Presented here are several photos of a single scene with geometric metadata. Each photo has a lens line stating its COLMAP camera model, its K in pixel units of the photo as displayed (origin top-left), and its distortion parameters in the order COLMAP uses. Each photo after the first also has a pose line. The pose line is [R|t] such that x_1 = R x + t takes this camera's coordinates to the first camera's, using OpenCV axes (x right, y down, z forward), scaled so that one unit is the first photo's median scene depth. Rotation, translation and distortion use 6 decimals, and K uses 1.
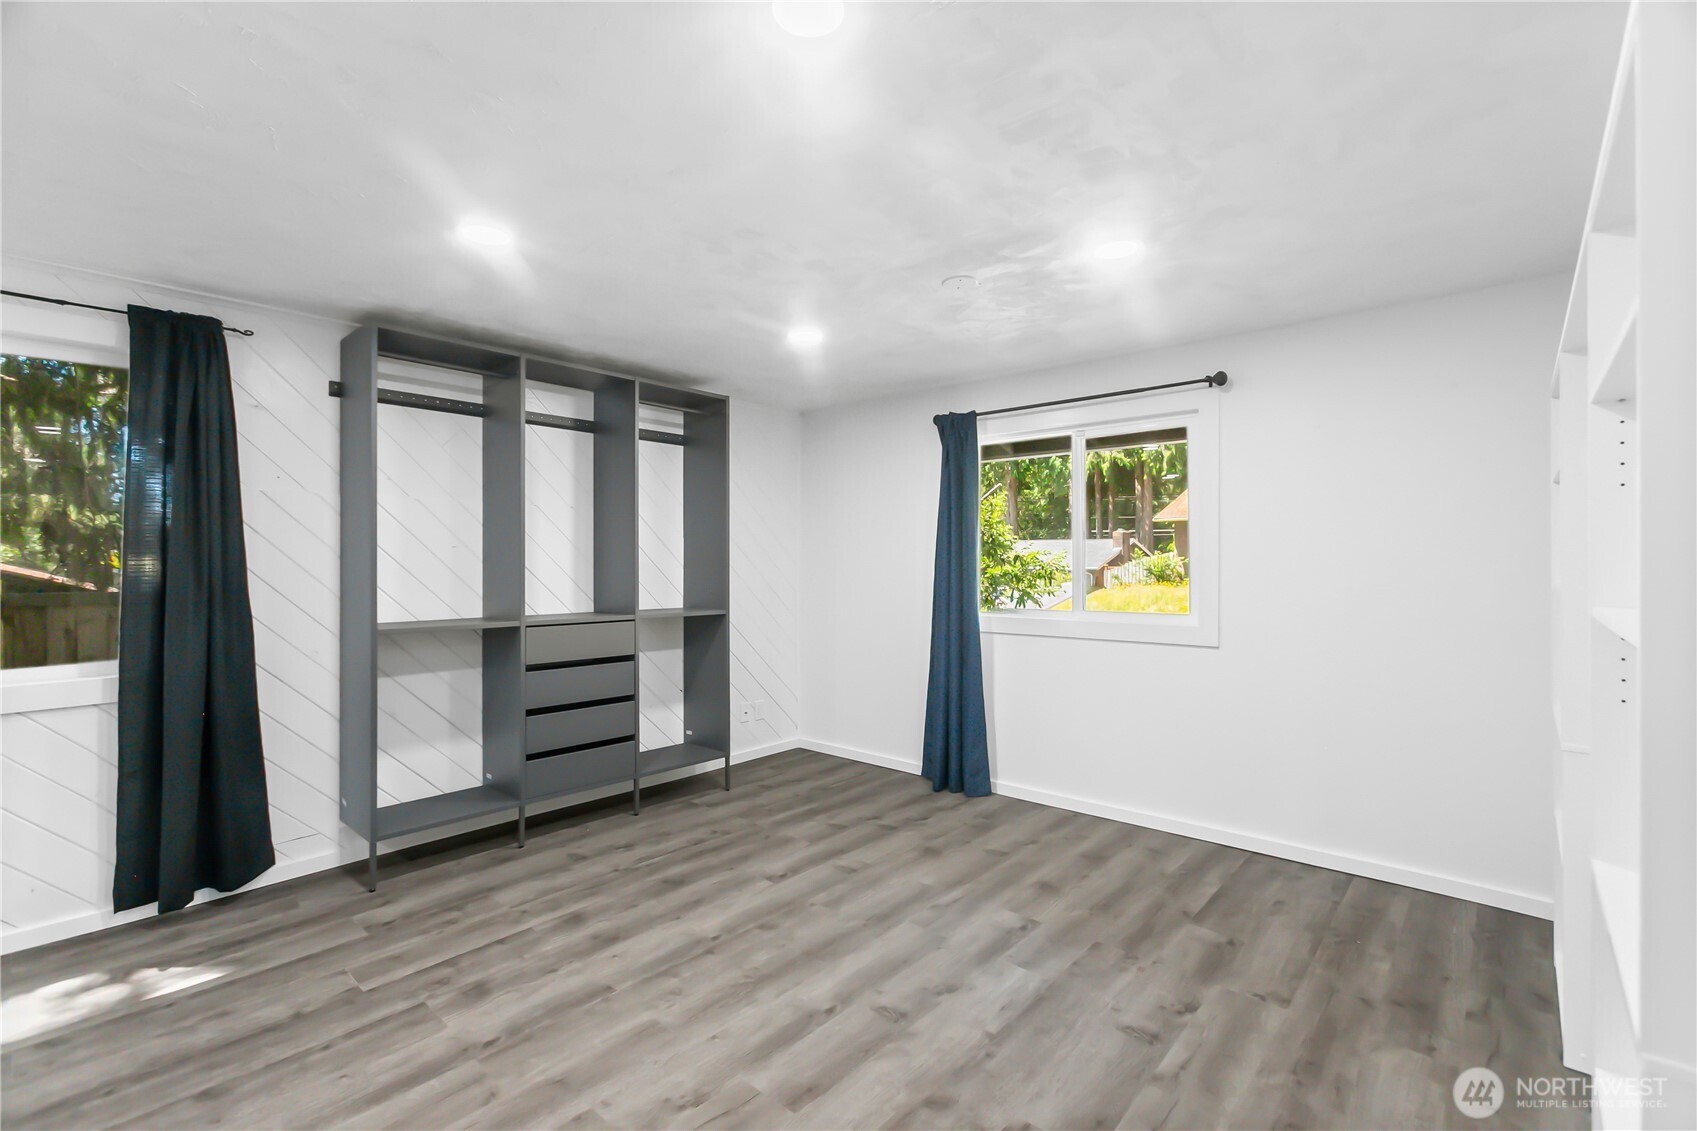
lens RADIAL K [[757.7, 0, 850.0], [0, 757.7, 566.3], [0, 0, 1]] dist [-0.002980, 0.002273]
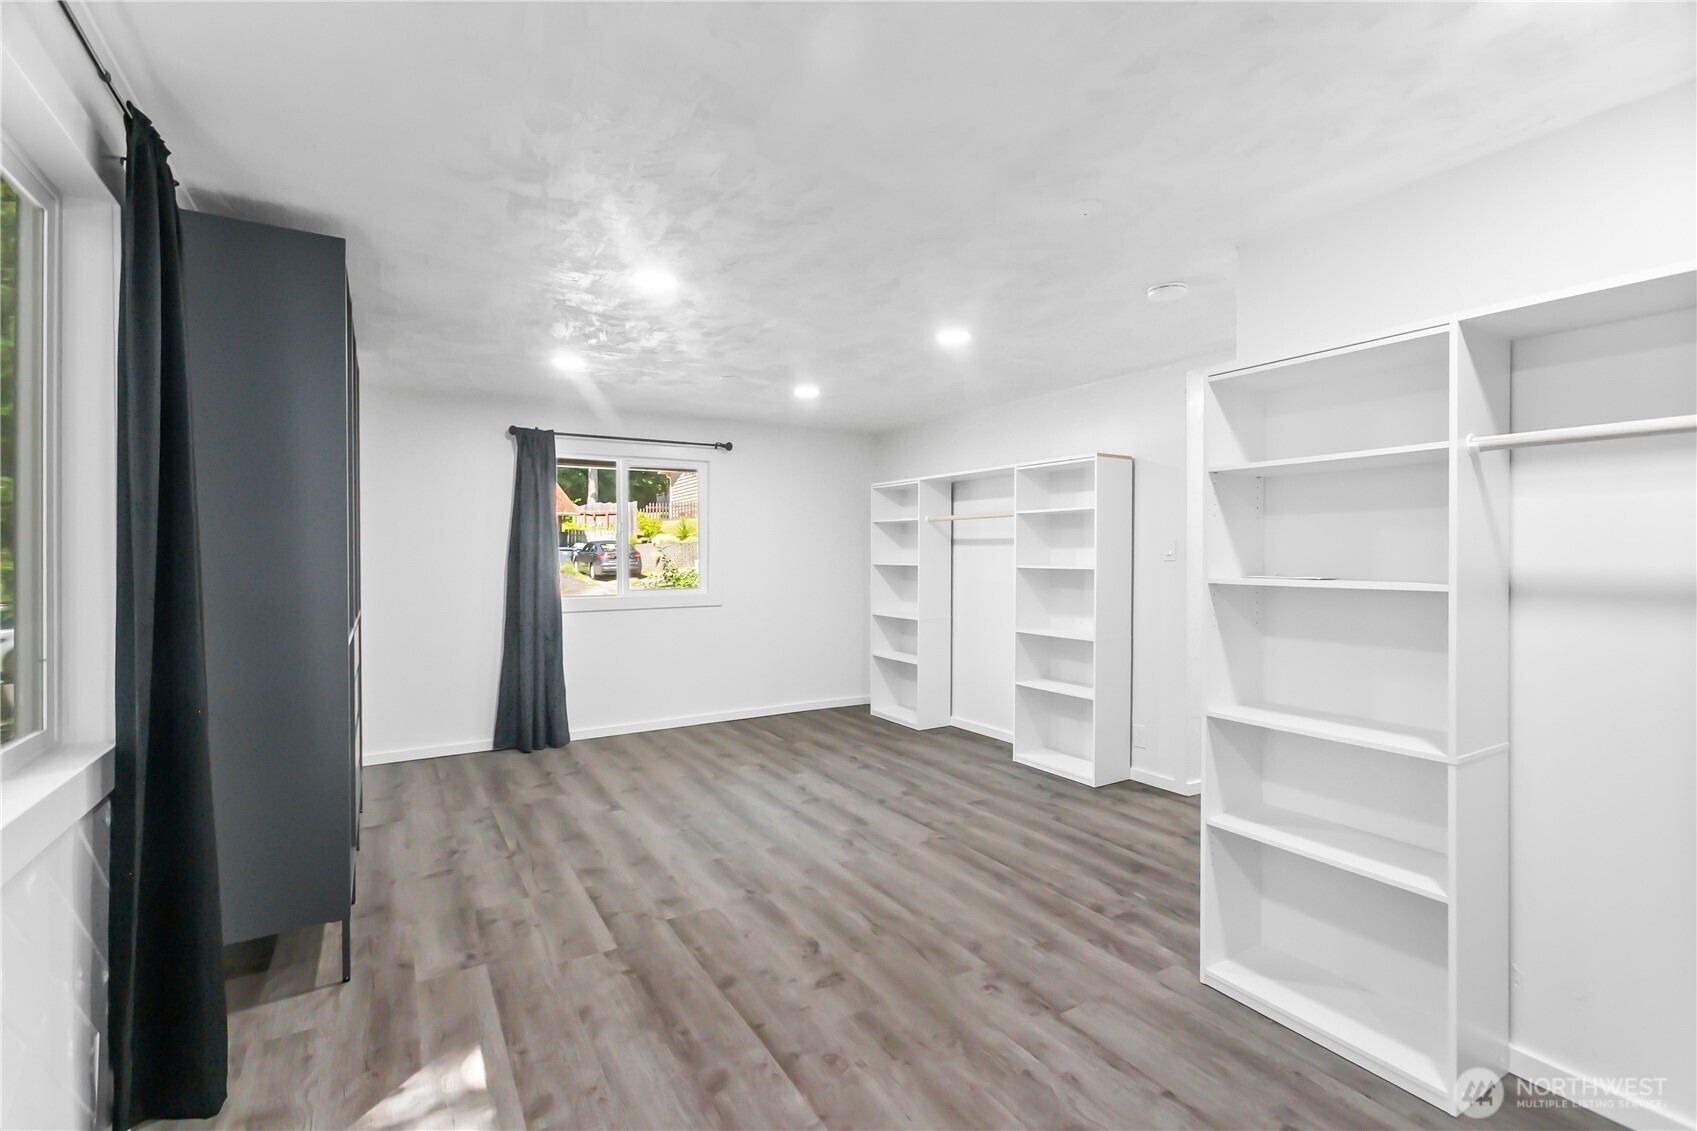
lens RADIAL K [[757.7, 0, 855.9], [0, 757.7, 554.8], [0, 0, 1]] dist [-0.002980, 0.002273]
pose [[0.288992, -0.007914, 0.957299, -1.350846], [0.007102, 0.999956, 0.006123, -0.014194], [-0.957305, 0.005030, 0.289035, 0.291763]]
